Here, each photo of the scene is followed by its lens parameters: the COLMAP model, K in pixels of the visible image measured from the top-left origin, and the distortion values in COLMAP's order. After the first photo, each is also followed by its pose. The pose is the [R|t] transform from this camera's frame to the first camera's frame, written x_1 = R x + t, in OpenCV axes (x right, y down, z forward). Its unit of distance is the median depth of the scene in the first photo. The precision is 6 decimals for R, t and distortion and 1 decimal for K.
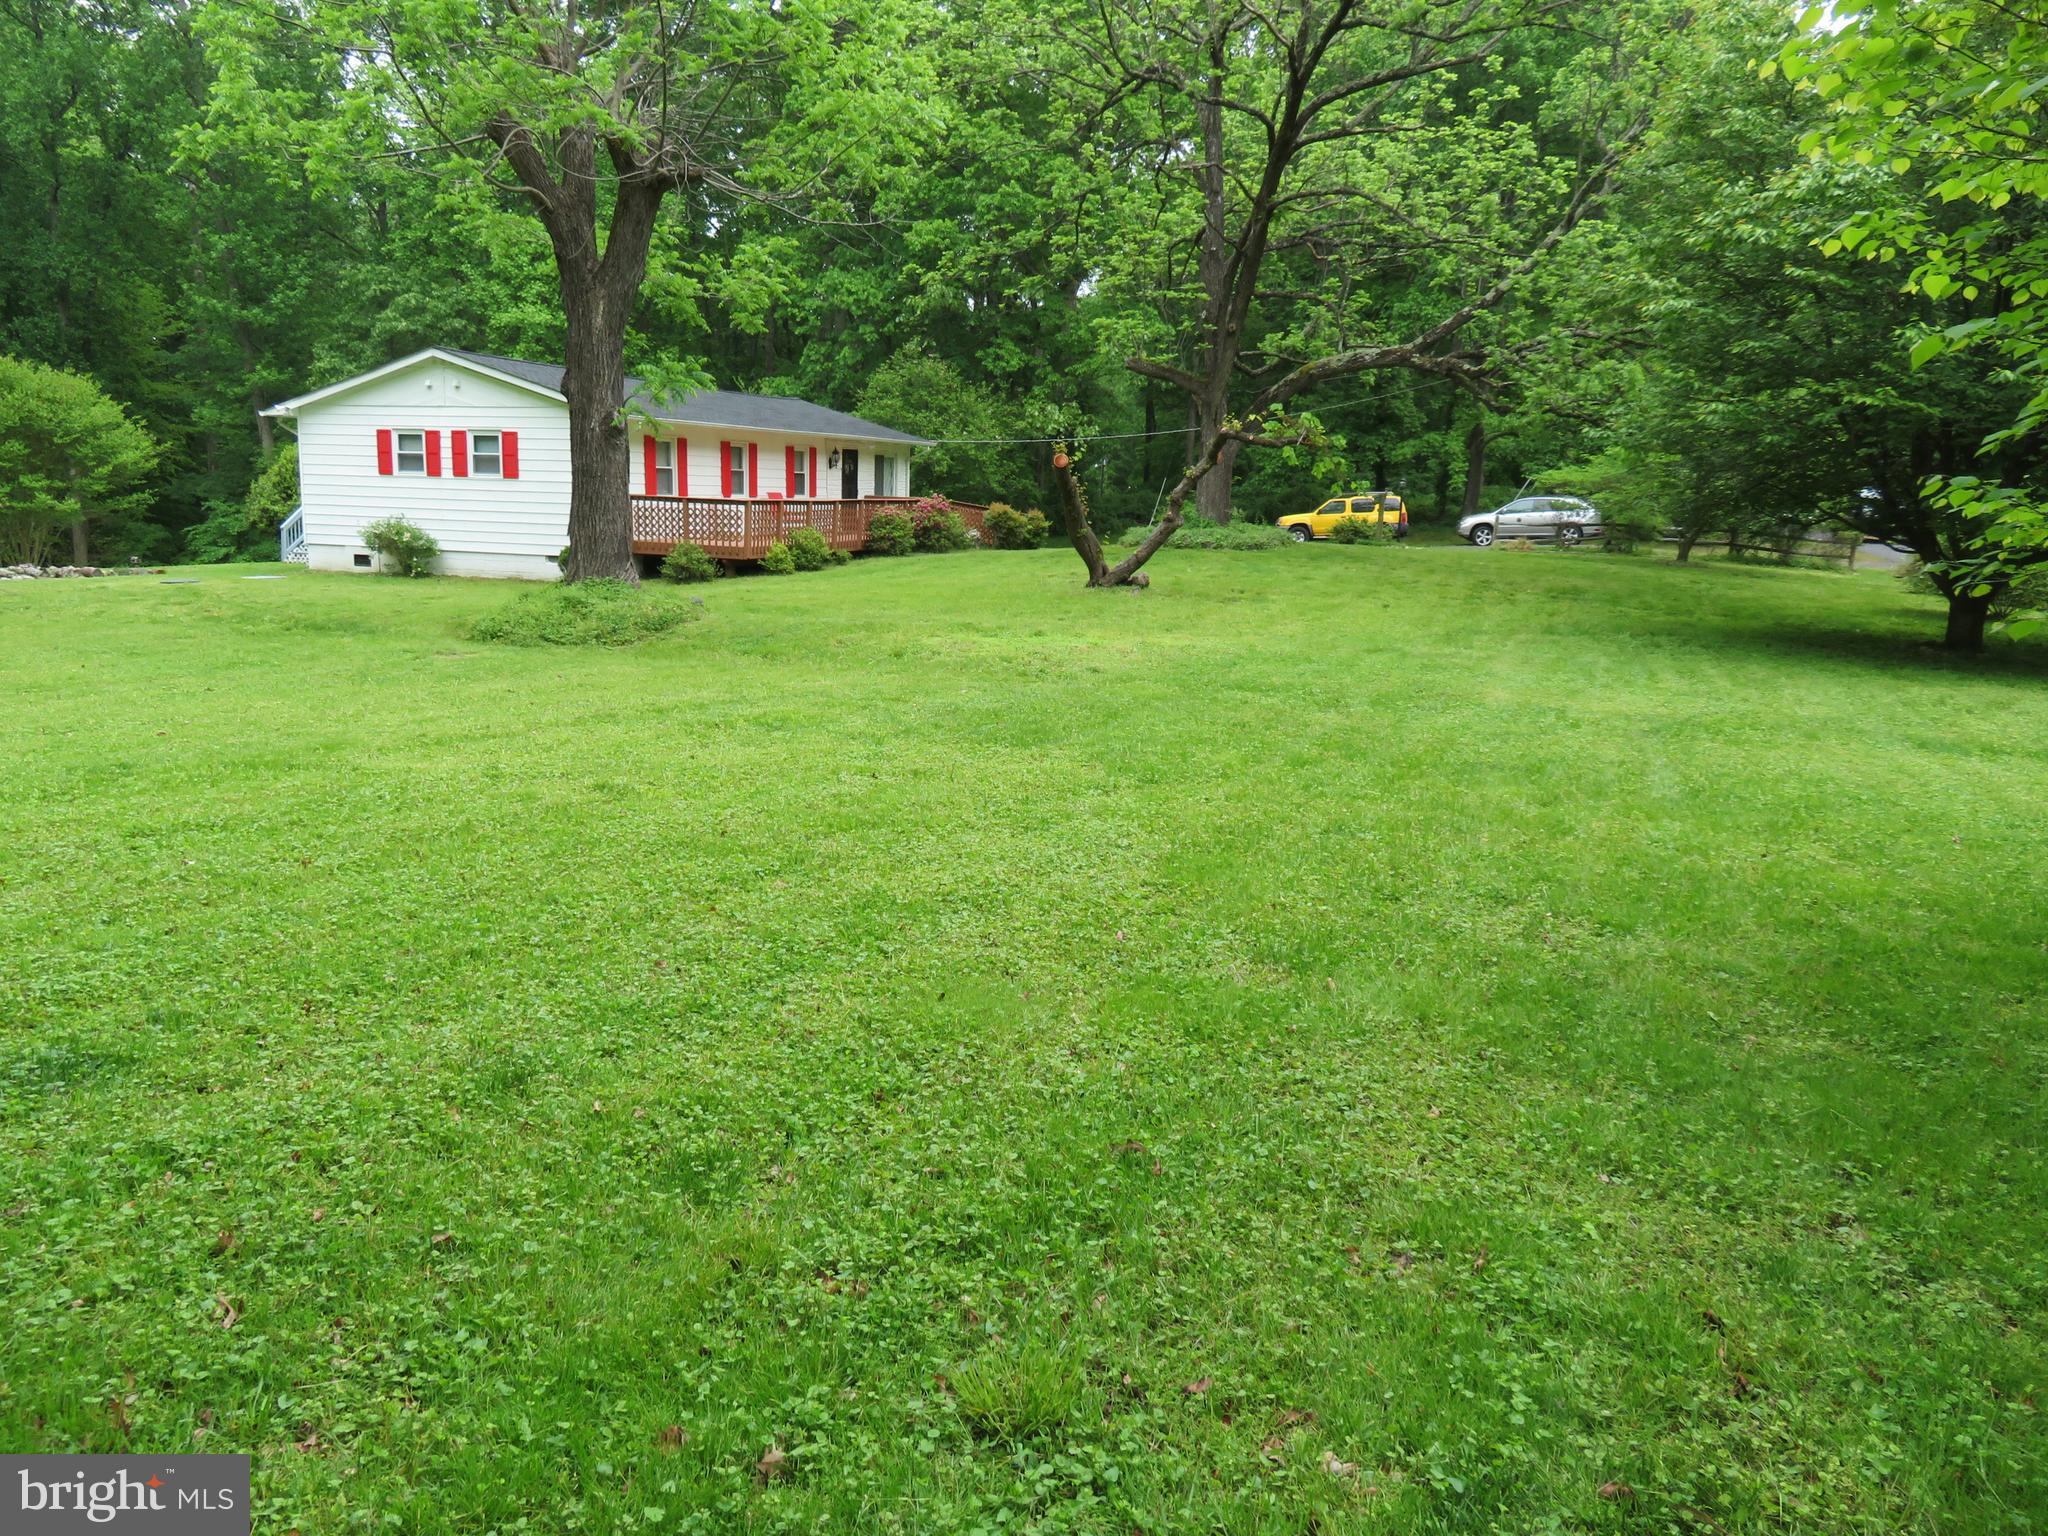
lens RADIAL K [[1480.6, 0, 1029.0], [0, 1480.6, 756.7], [0, 0, 1]] dist [0.007804, -0.002842]
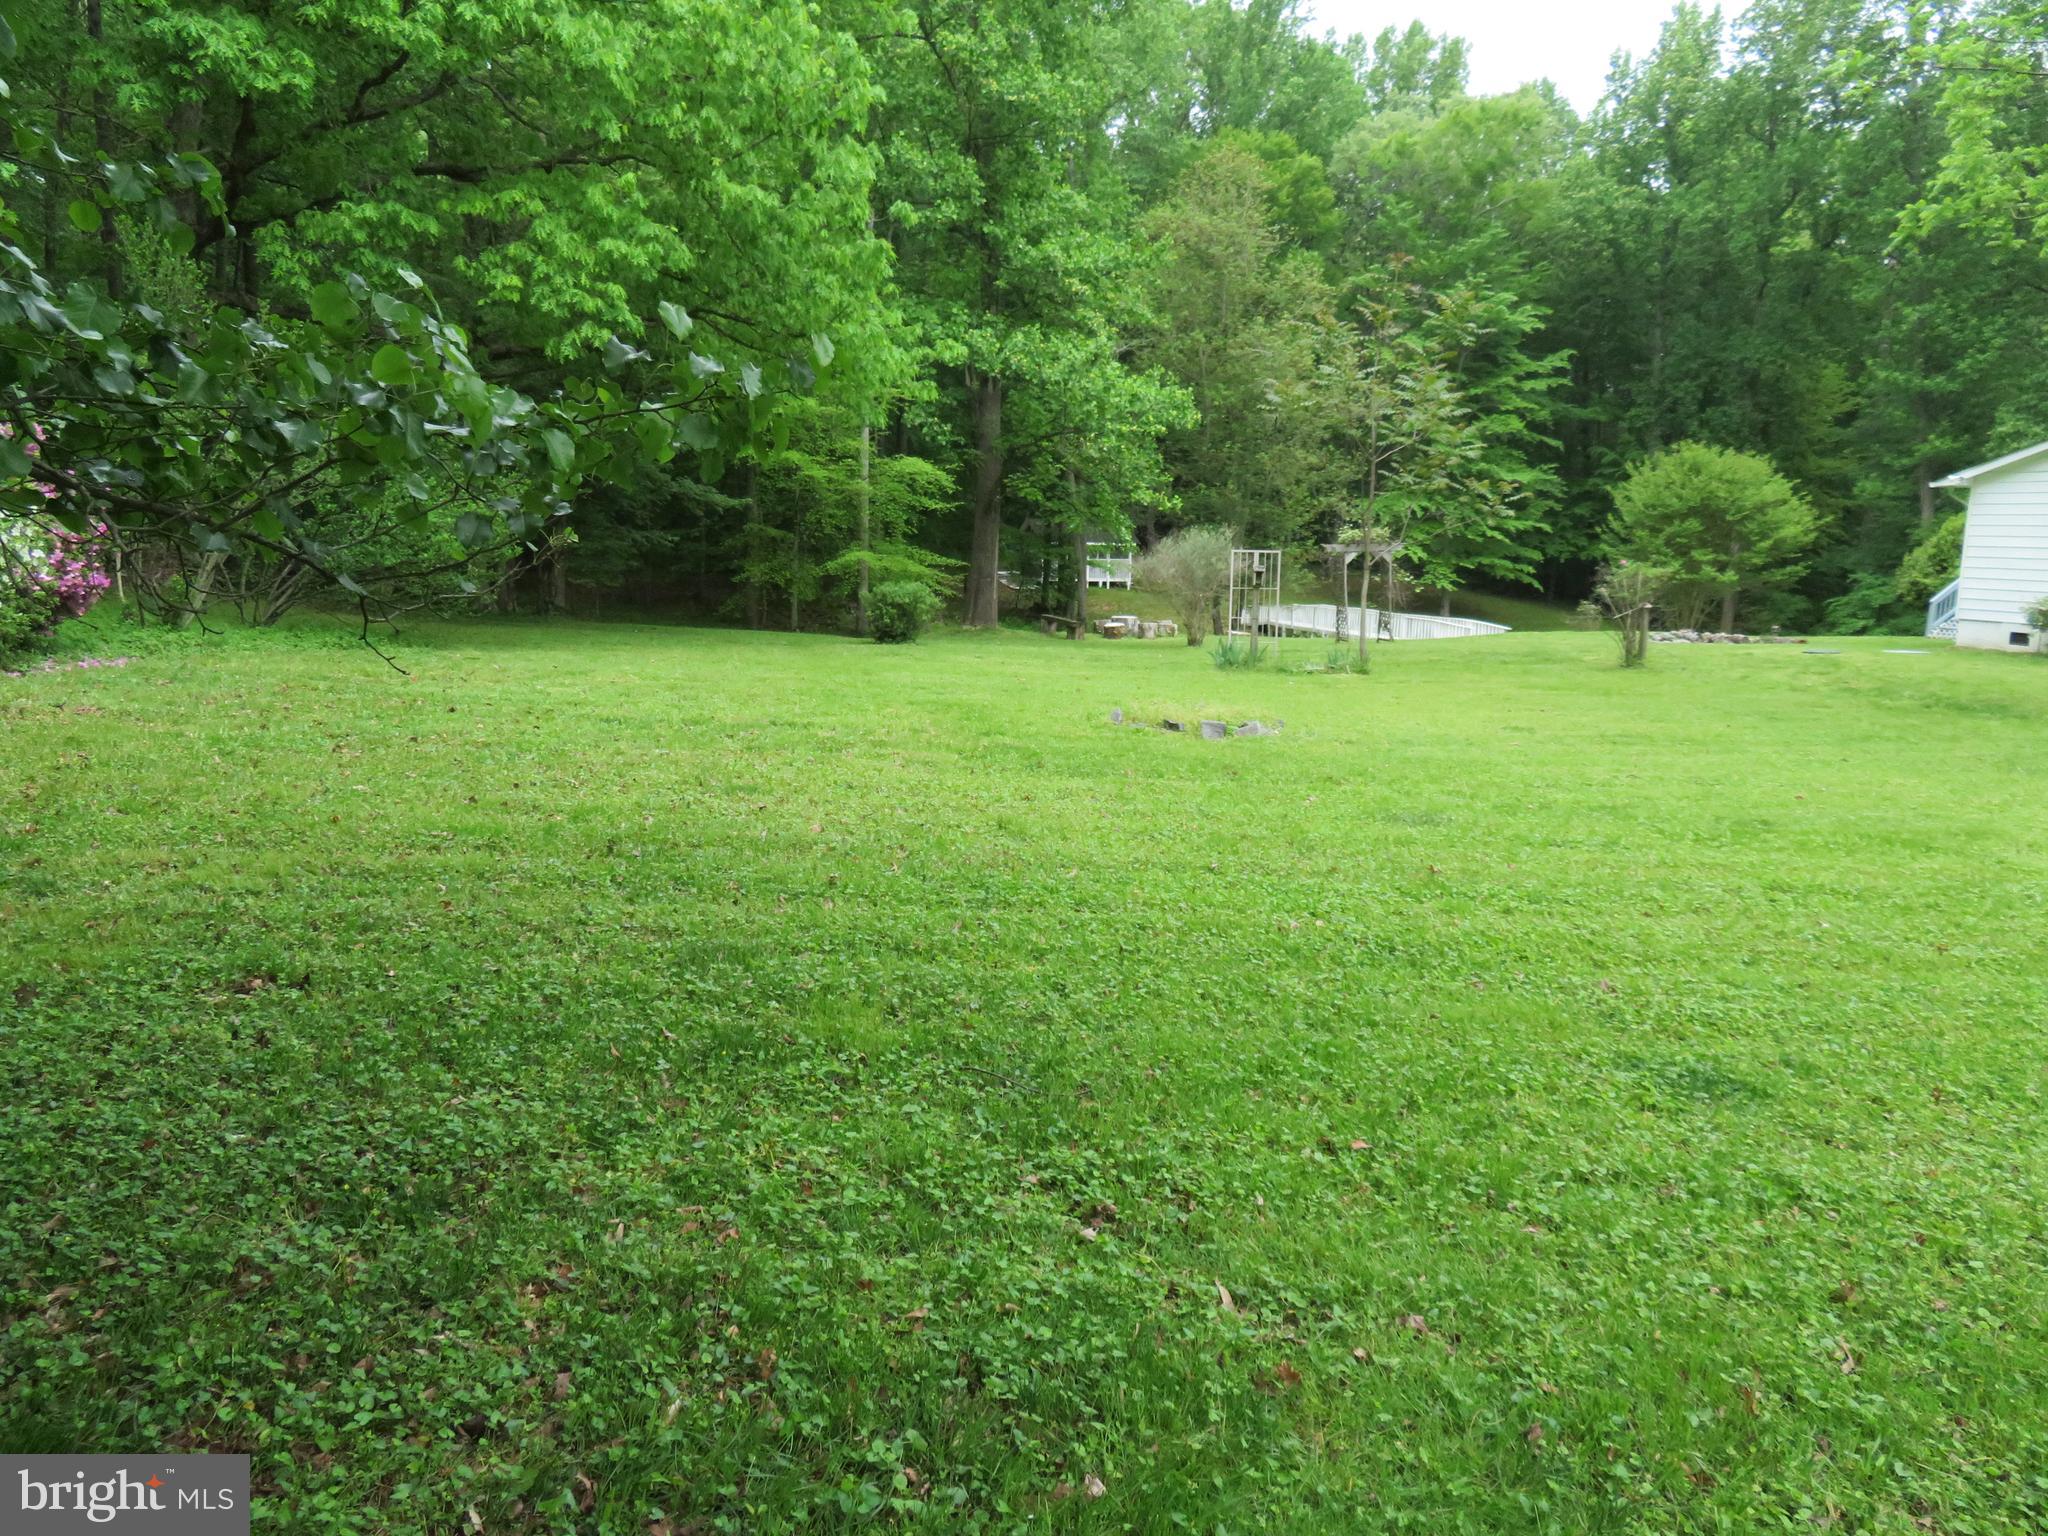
lens RADIAL K [[1480.6, 0, 1023.7], [0, 1480.6, 761.1], [0, 0, 1]] dist [0.007804, -0.002842]
pose [[0.535723, 0.112087, -0.836922, -0.002045], [-0.149208, 0.988120, 0.036827, 0.000701], [0.831106, 0.105147, 0.546083, -0.007128]]
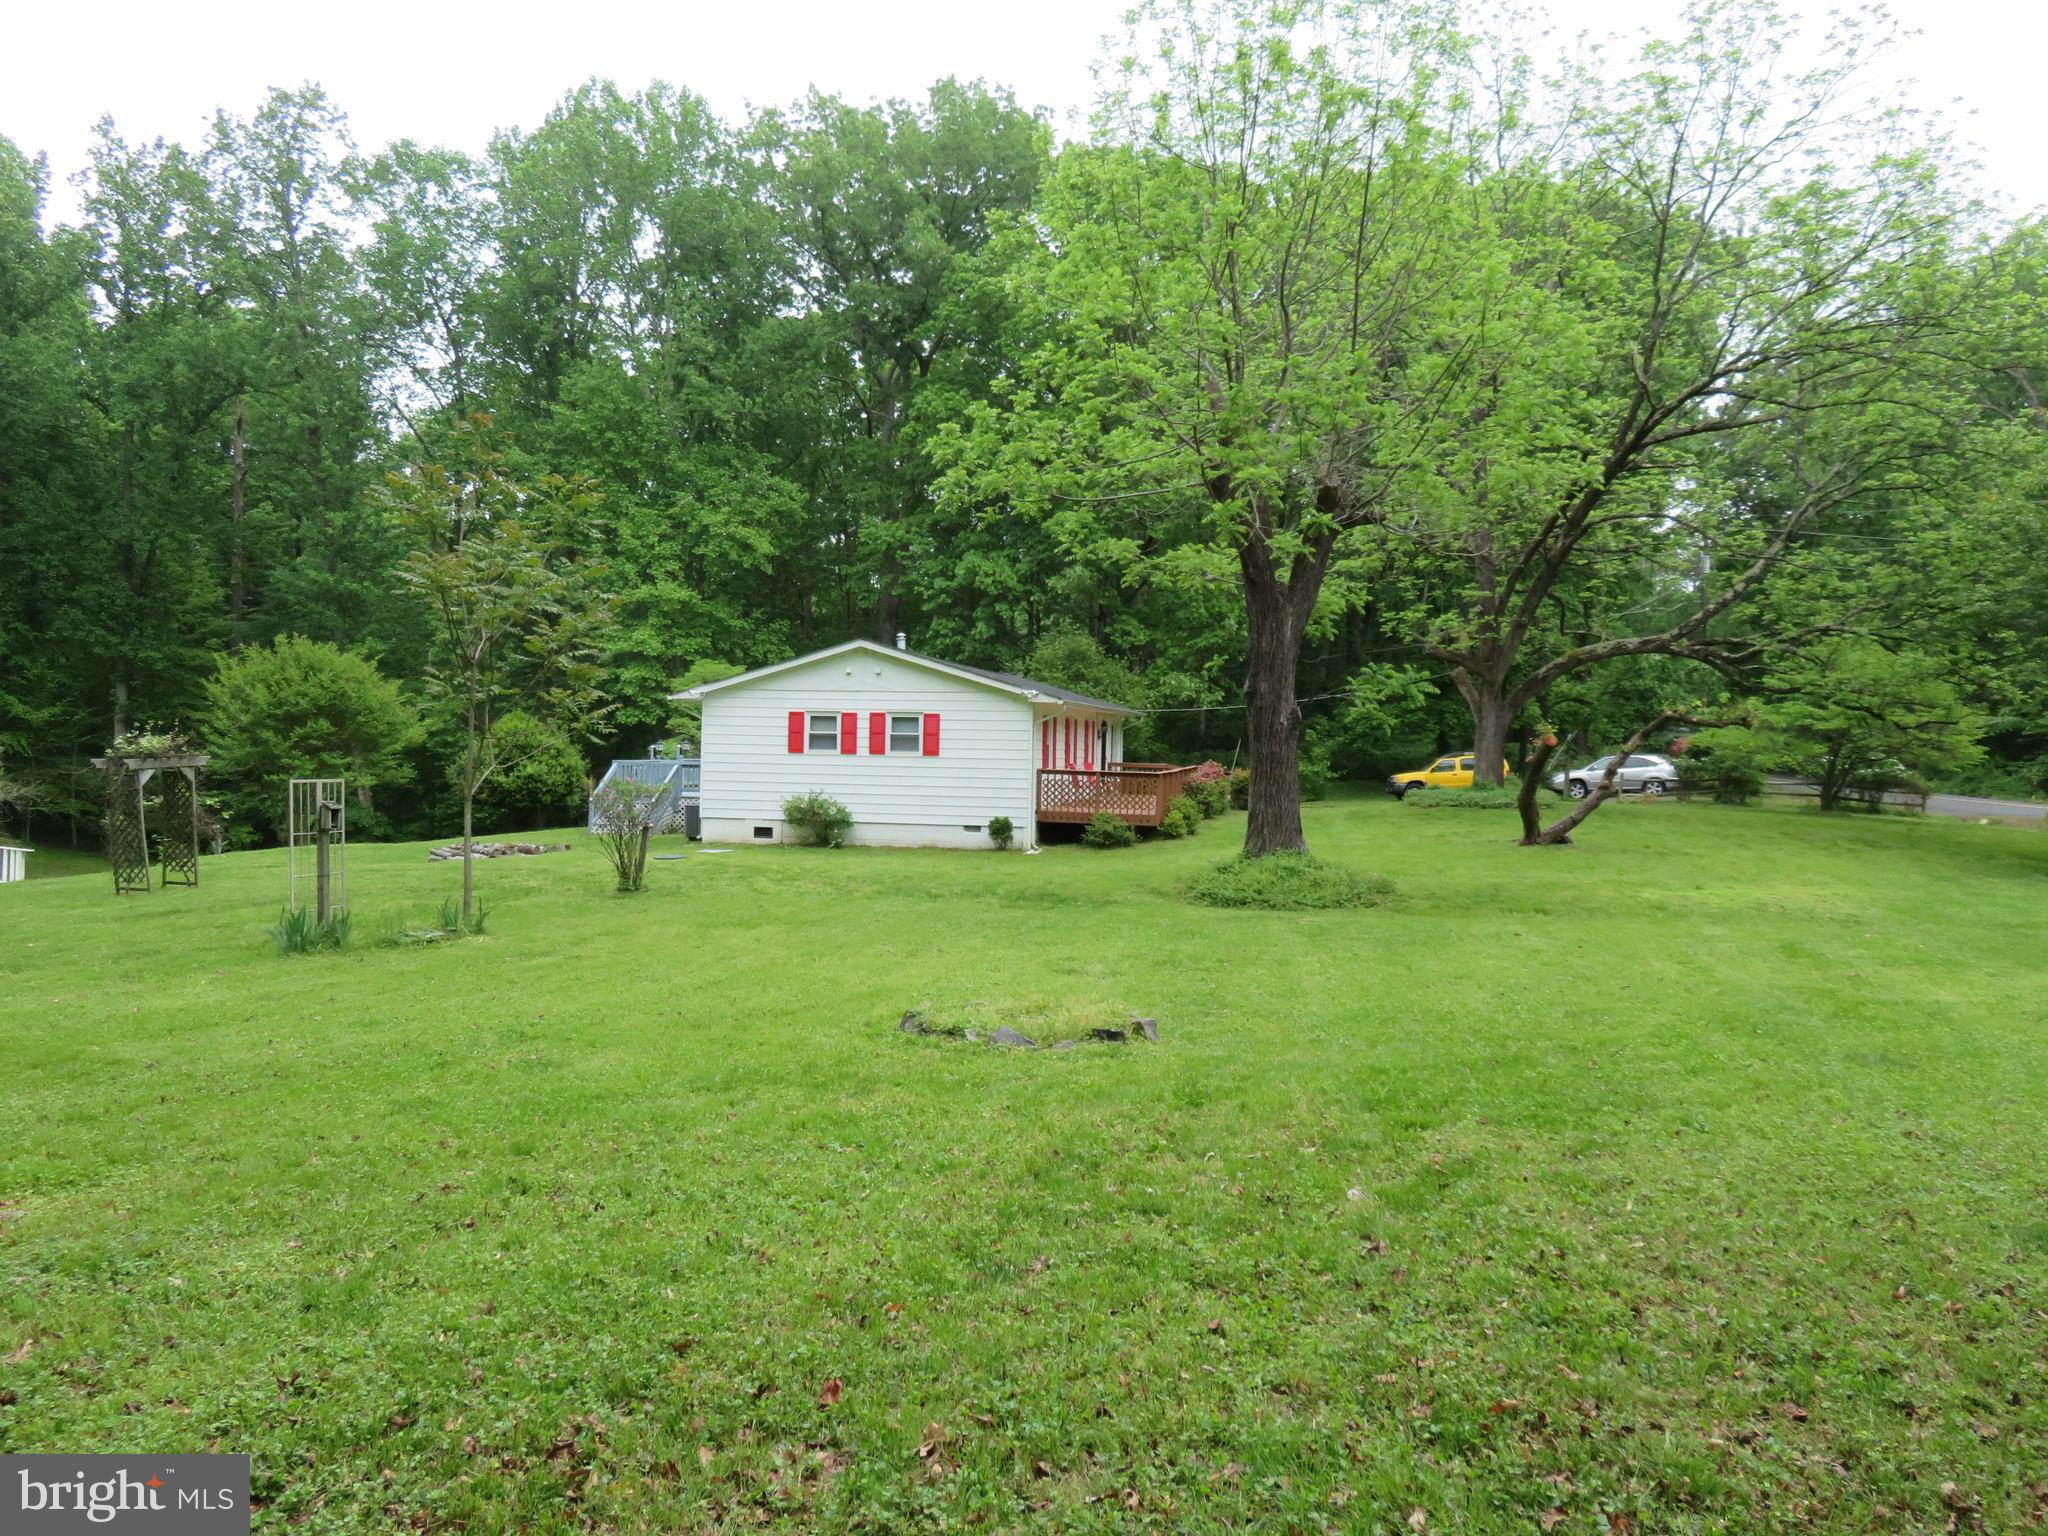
lens RADIAL K [[1480.6, 0, 1034.7], [0, 1480.6, 784.8], [0, 0, 1]] dist [0.007804, -0.002842]
pose [[0.989992, -0.012841, 0.140540, -0.416458], [0.033392, 0.988888, -0.144867, -0.006558], [-0.137118, 0.148110, 0.979419, -0.069060]]
